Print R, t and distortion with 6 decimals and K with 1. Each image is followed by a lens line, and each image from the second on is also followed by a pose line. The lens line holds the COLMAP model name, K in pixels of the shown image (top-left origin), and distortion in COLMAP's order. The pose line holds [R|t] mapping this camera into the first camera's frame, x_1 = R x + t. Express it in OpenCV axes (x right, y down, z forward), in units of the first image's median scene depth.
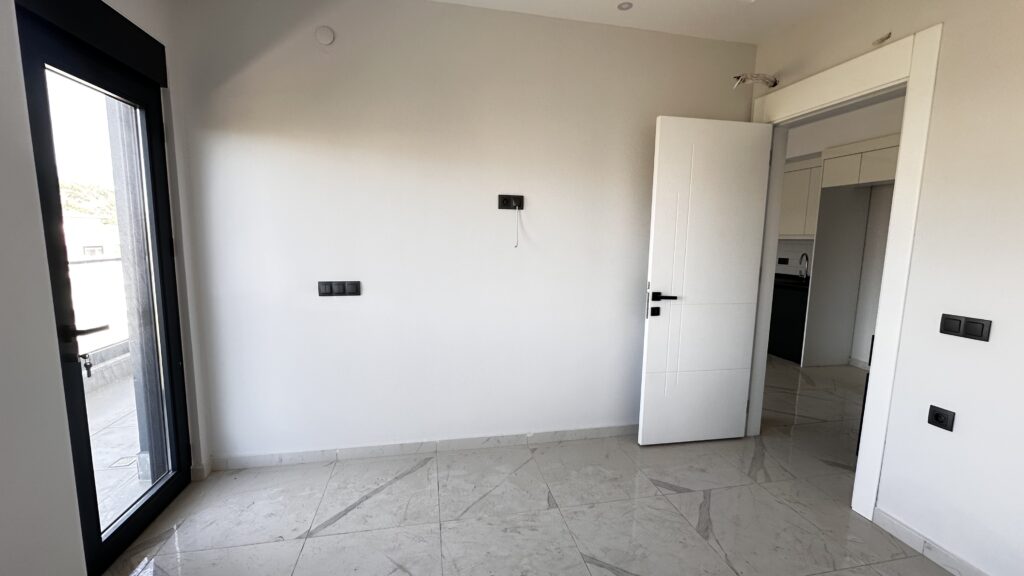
lens RADIAL K [[408.3, 0, 510.7], [0, 408.3, 288.6], [0, 0, 1]] dist [-0.004161, 0.000689]
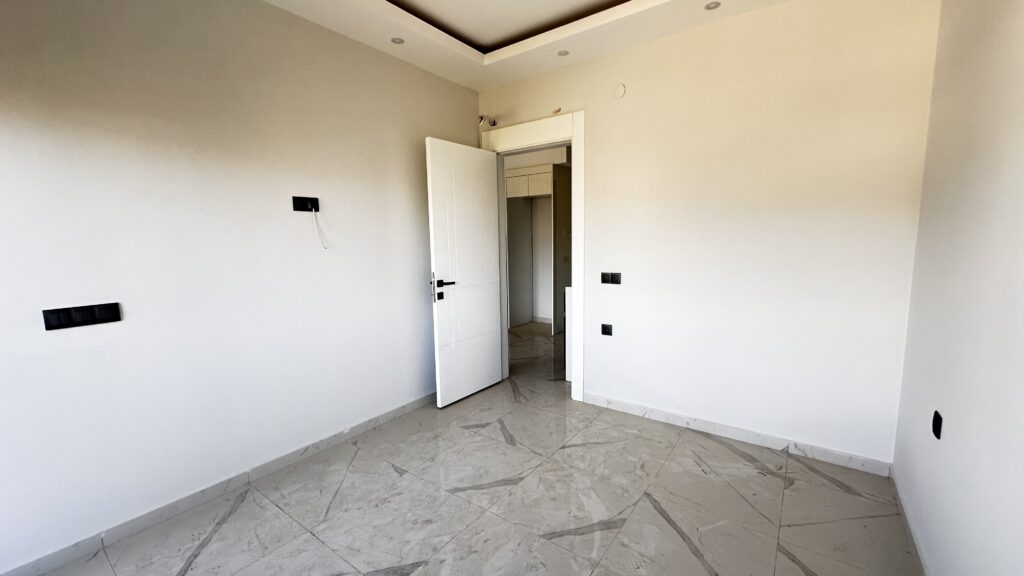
lens RADIAL K [[408.3, 0, 510.7], [0, 408.3, 288.6], [0, 0, 1]] dist [-0.004161, 0.000689]
pose [[0.741529, -0.112283, 0.661459, -0.311901], [0.114052, 0.992643, 0.040644, 0.008766], [-0.661156, 0.045302, 0.748879, -0.063174]]
